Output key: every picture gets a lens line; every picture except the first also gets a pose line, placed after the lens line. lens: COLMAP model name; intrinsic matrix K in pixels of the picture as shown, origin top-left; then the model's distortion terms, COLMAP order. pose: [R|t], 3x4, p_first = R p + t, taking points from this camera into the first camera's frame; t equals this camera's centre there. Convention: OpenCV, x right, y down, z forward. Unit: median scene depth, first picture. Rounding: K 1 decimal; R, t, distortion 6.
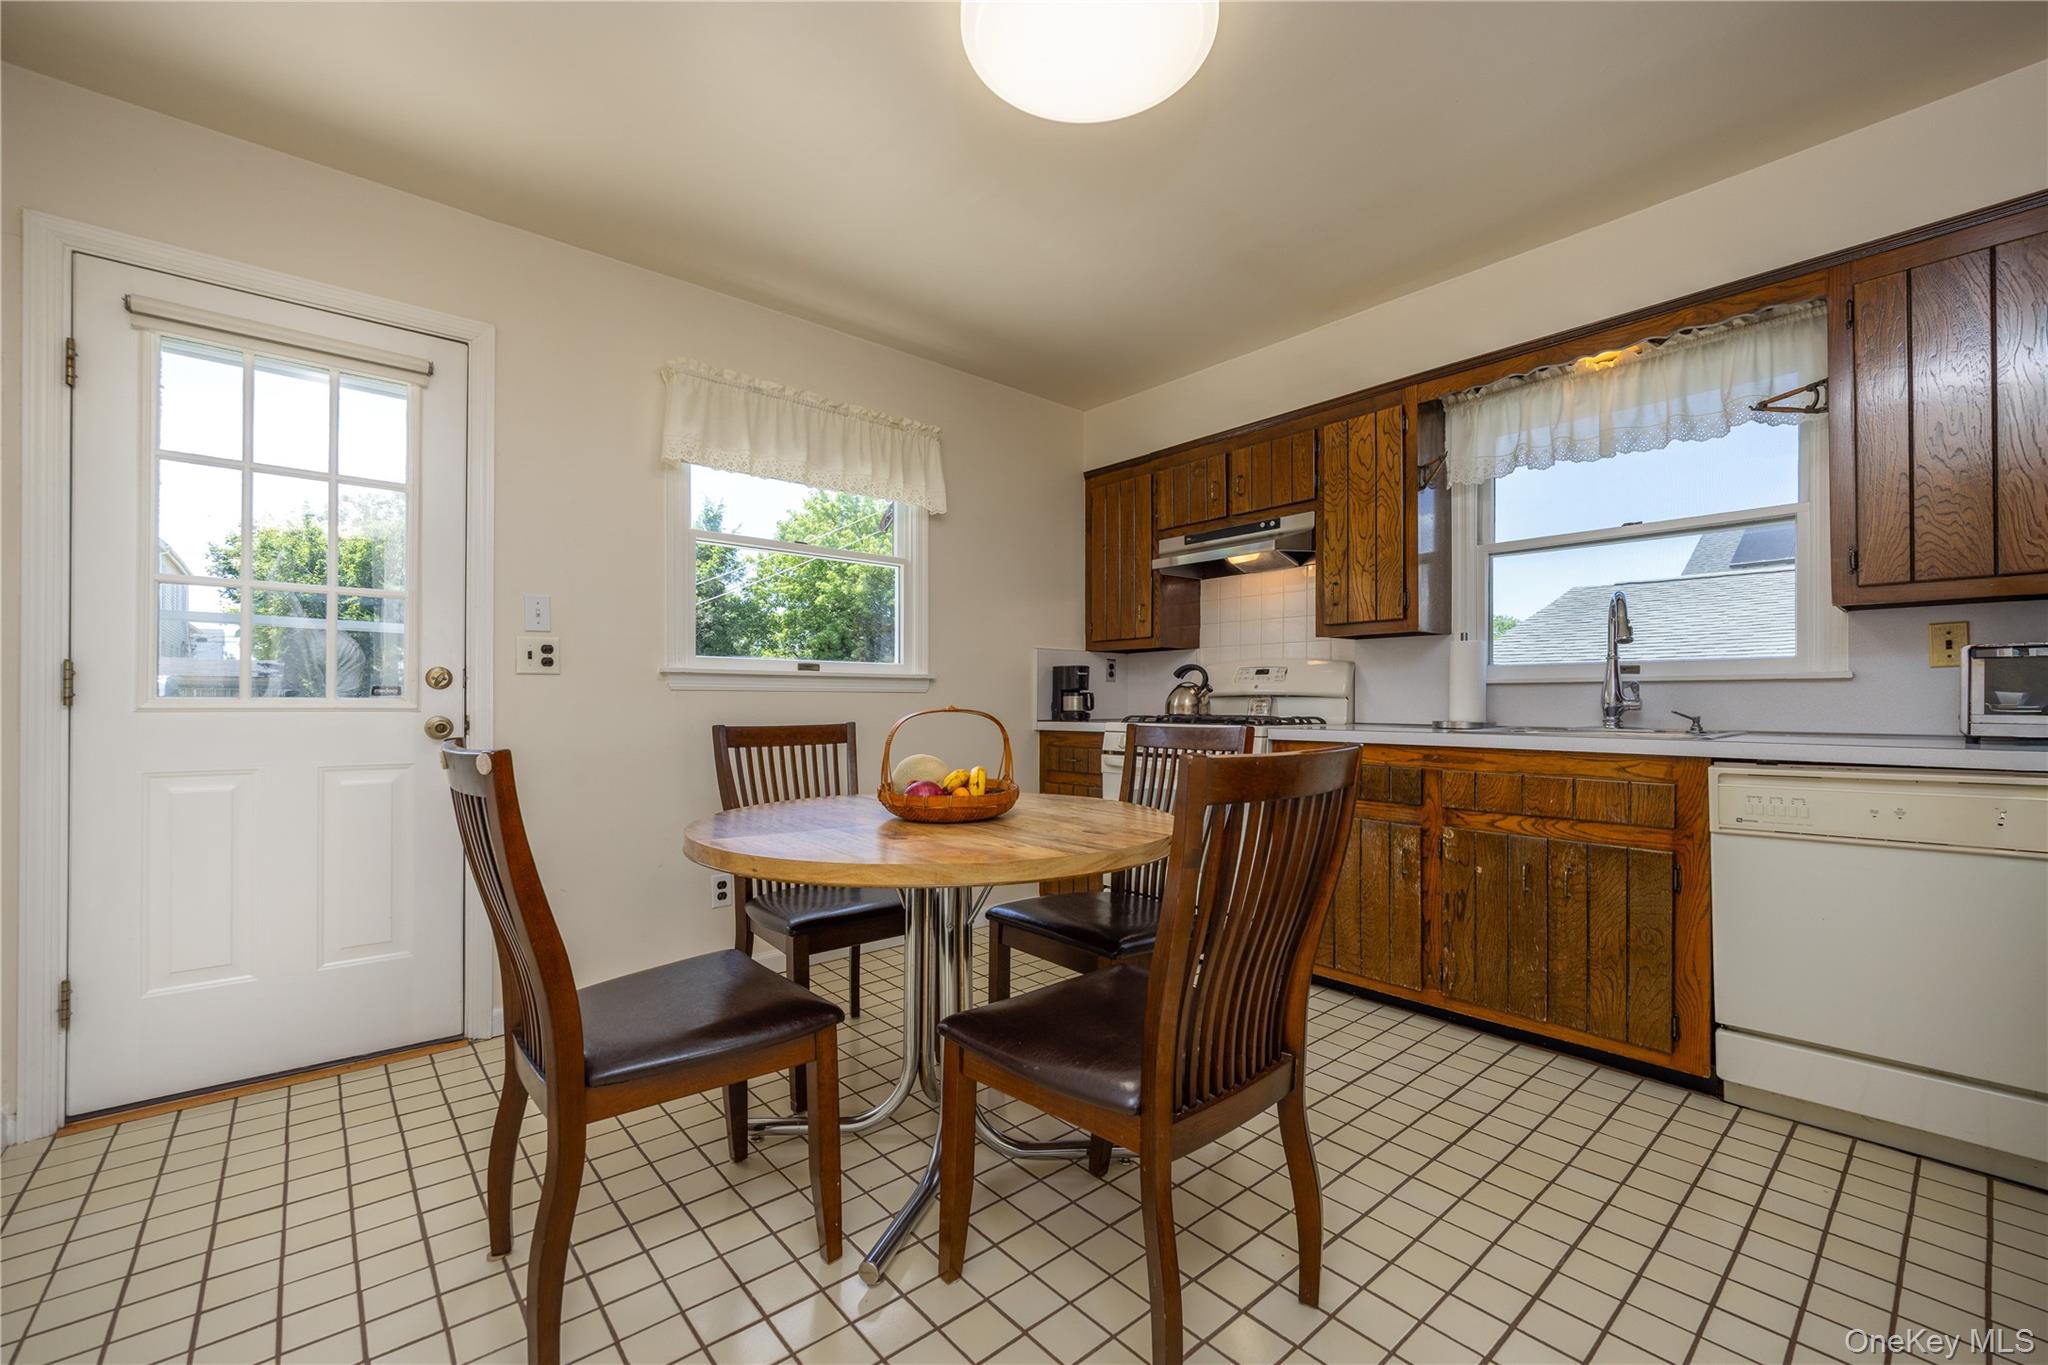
lens RADIAL K [[823.7, 0, 1007.0], [0, 823.7, 694.3], [0, 0, 1]] dist [-0.010304, -0.000415]
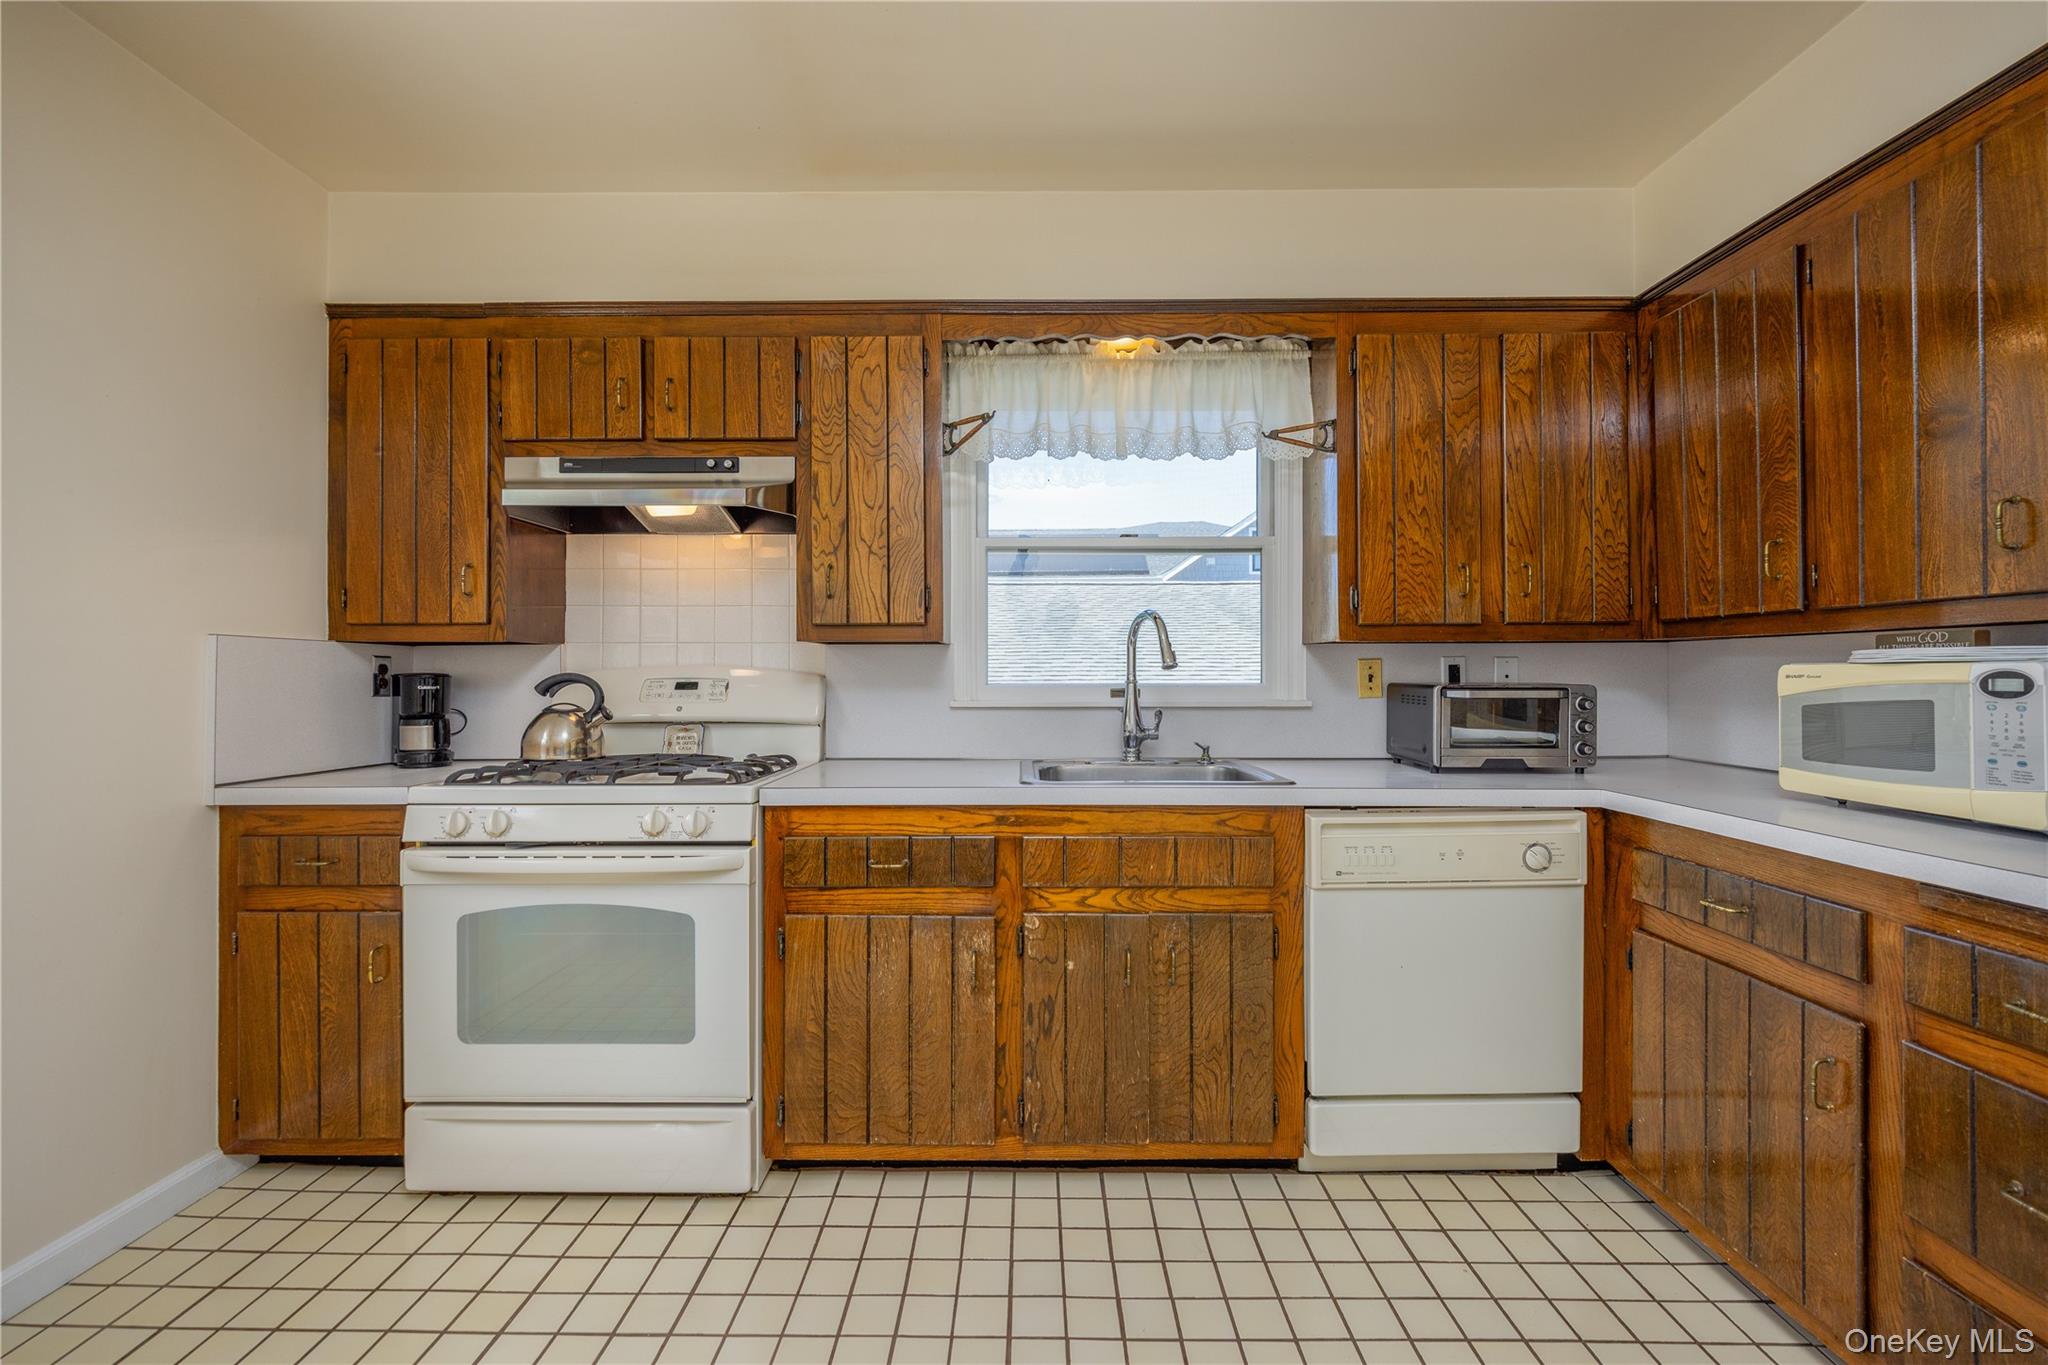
lens RADIAL K [[885.3, 0, 1053.0], [0, 885.3, 672.8], [0, 0, 1]] dist [0.002800, -0.002442]
pose [[0.646799, 0.007274, 0.762625, -0.057778], [-0.004450, 0.999973, -0.005764, -0.047610], [-0.762647, 0.000334, 0.646815, 0.428014]]
